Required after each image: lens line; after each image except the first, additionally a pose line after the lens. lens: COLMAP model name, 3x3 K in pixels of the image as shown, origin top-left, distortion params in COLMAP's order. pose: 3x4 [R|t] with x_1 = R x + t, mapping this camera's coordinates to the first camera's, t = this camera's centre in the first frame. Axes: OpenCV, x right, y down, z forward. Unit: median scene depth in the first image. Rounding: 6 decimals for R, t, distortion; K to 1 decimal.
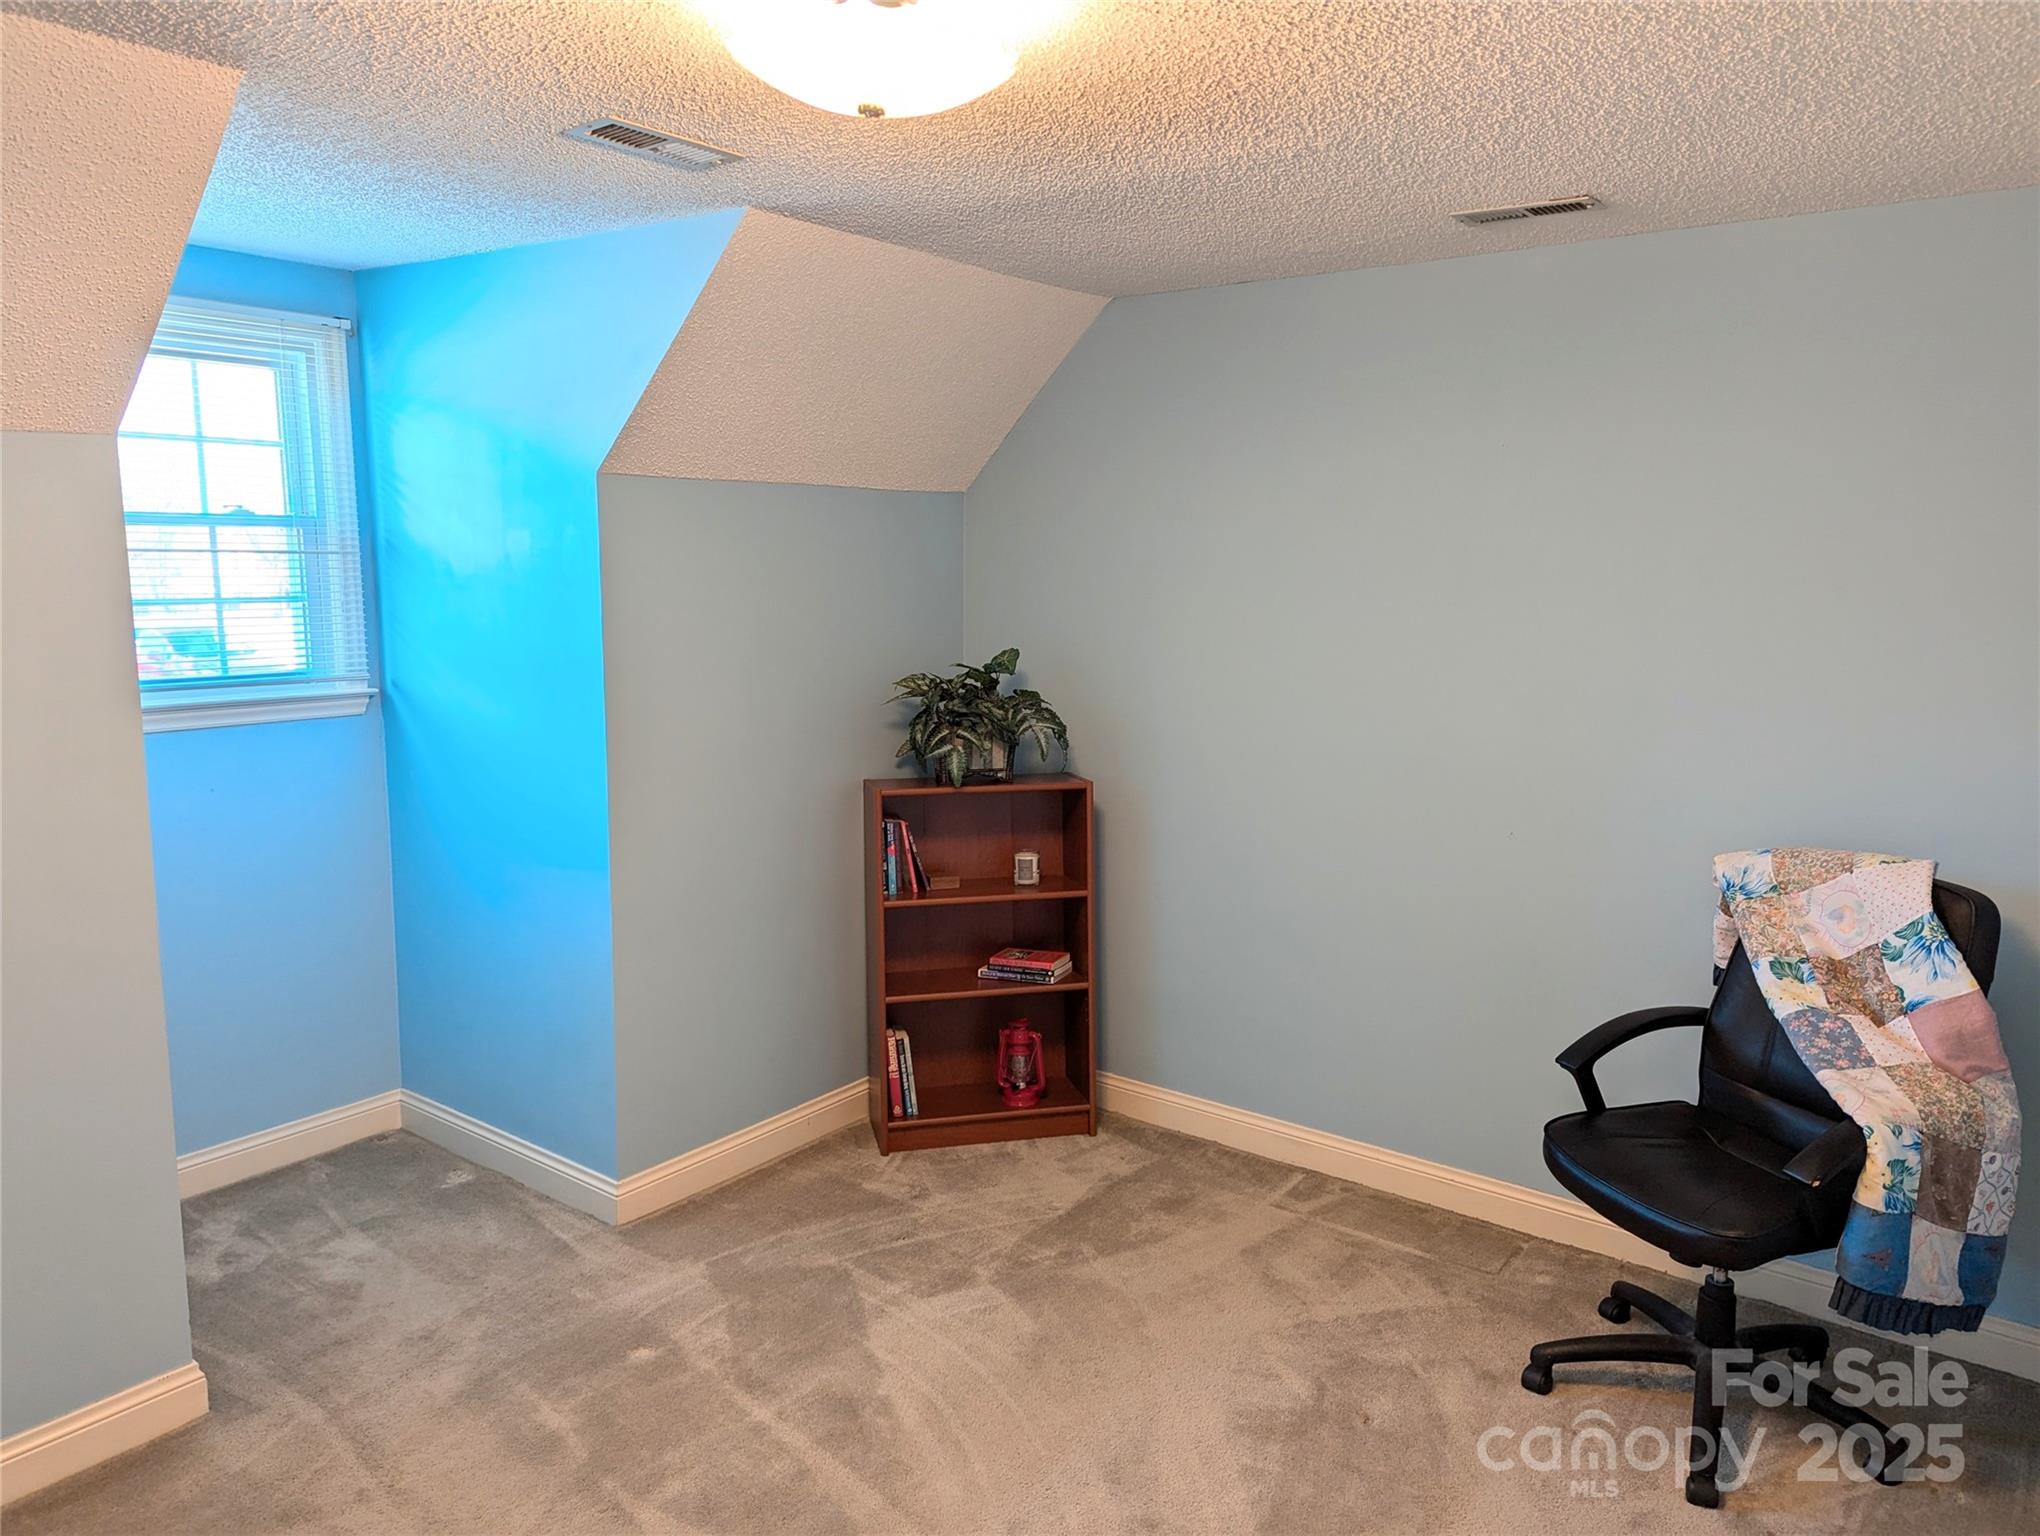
lens RADIAL K [[1437.8, 0, 1019.1], [0, 1437.8, 769.2], [0, 0, 1]] dist [0.039888, 0.001016]
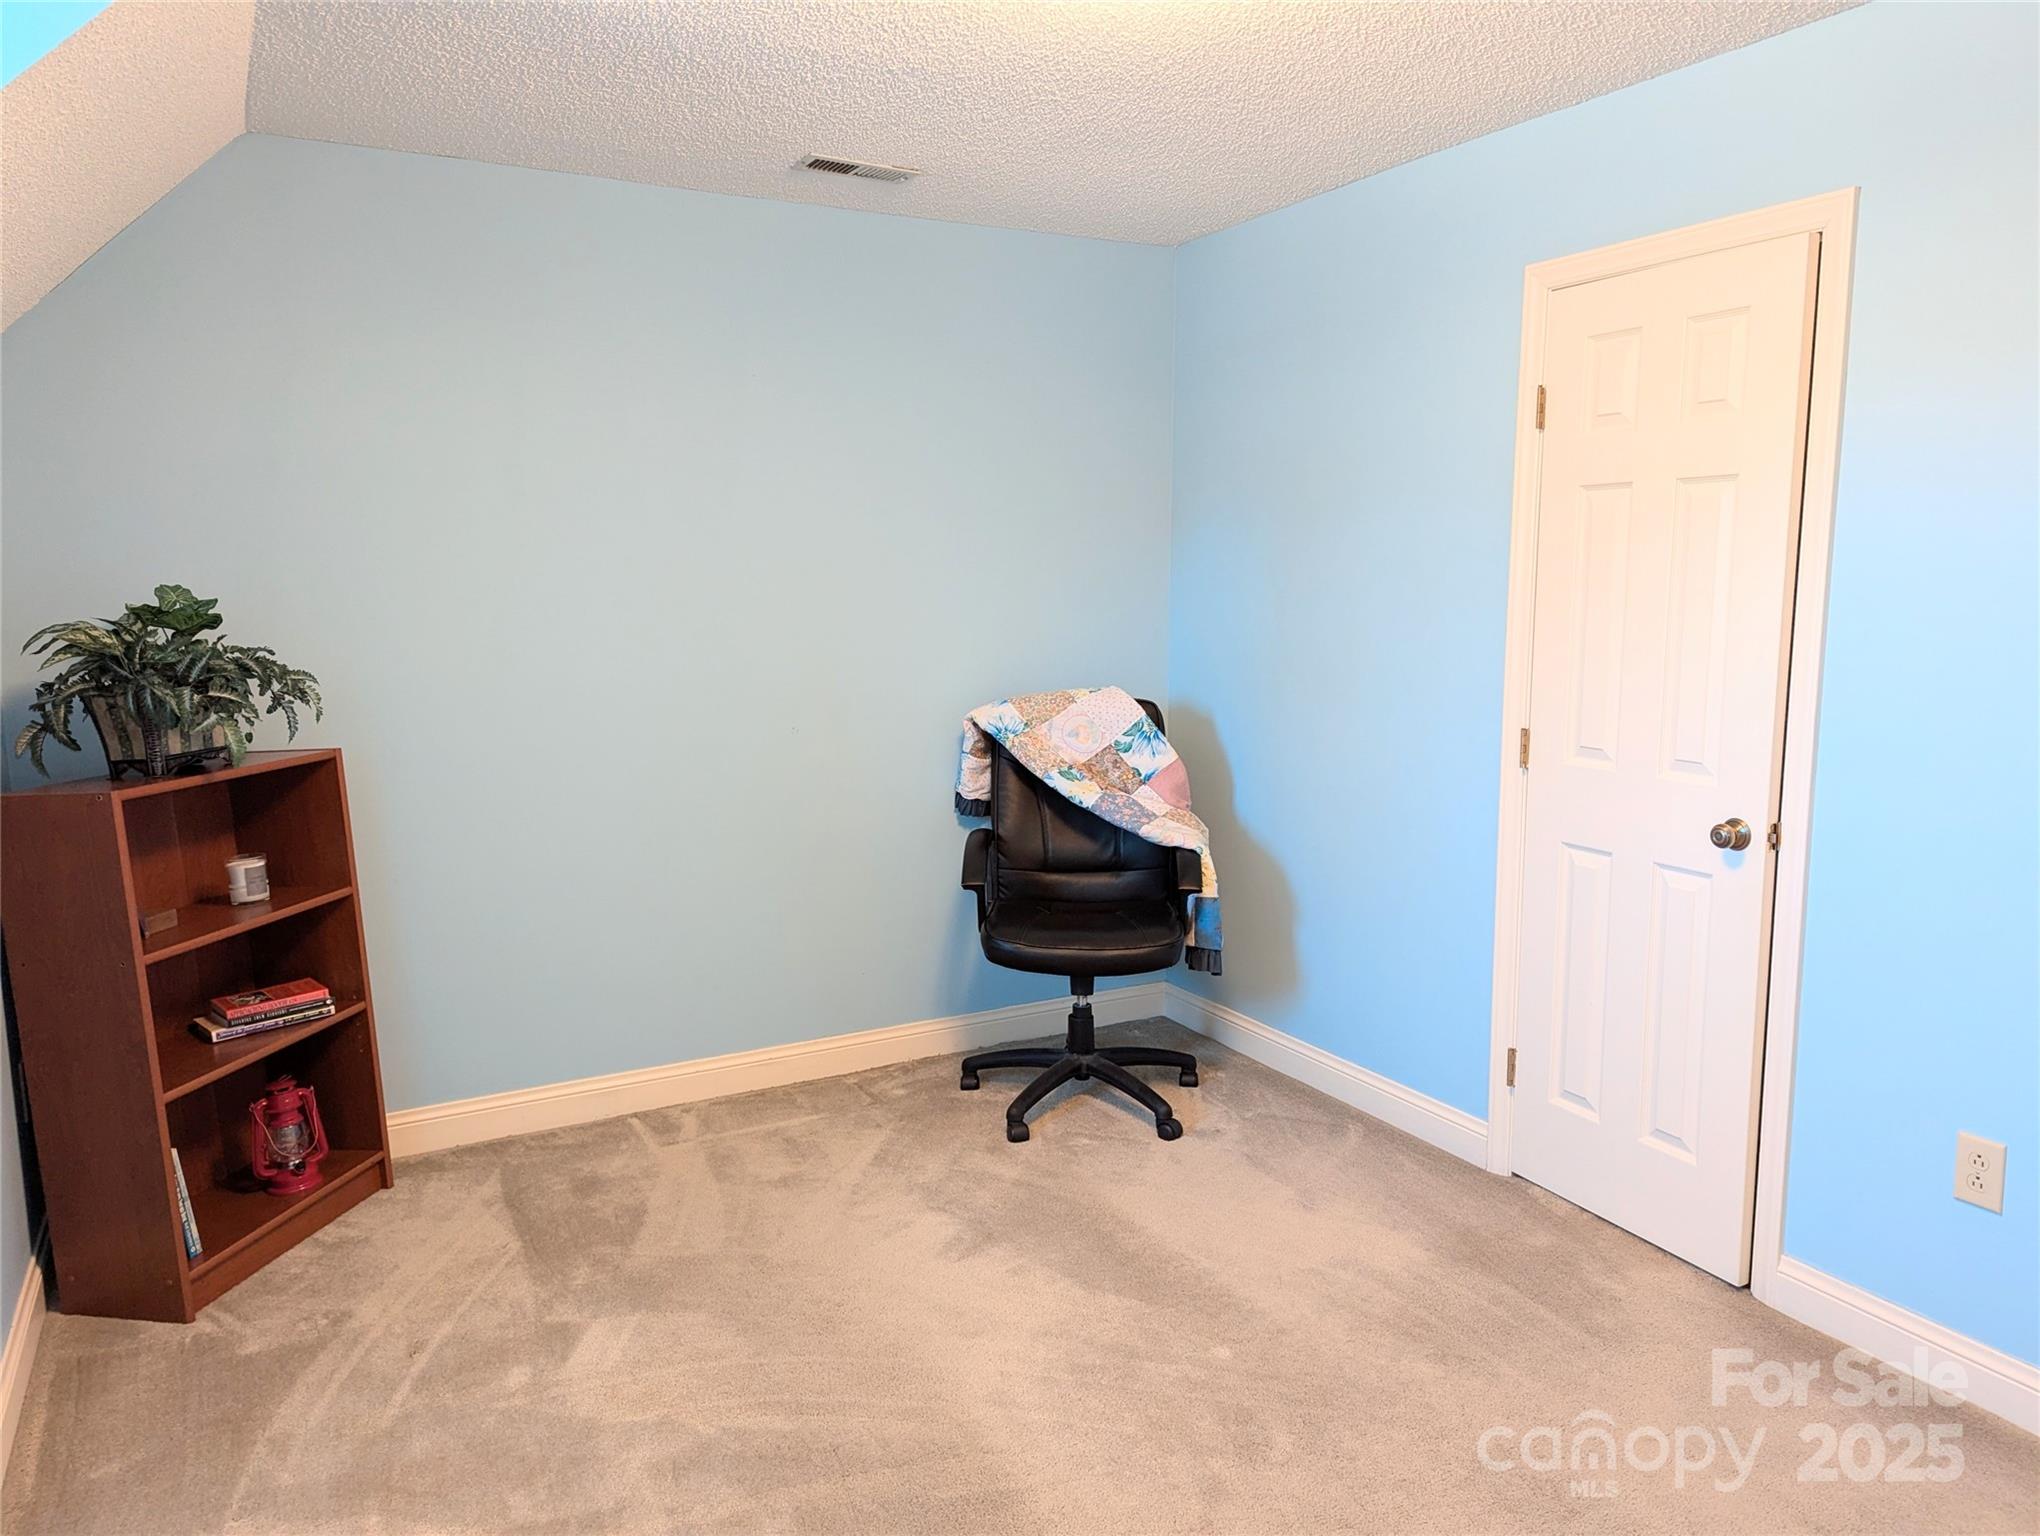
lens RADIAL K [[1437.8, 0, 1017.6], [0, 1437.8, 766.3], [0, 0, 1]] dist [0.039888, 0.001016]
pose [[0.413840, -0.131162, 0.900851, -0.635686], [0.148175, 0.986075, 0.075501, 0.014950], [-0.898210, 0.102239, 0.427512, 0.390213]]
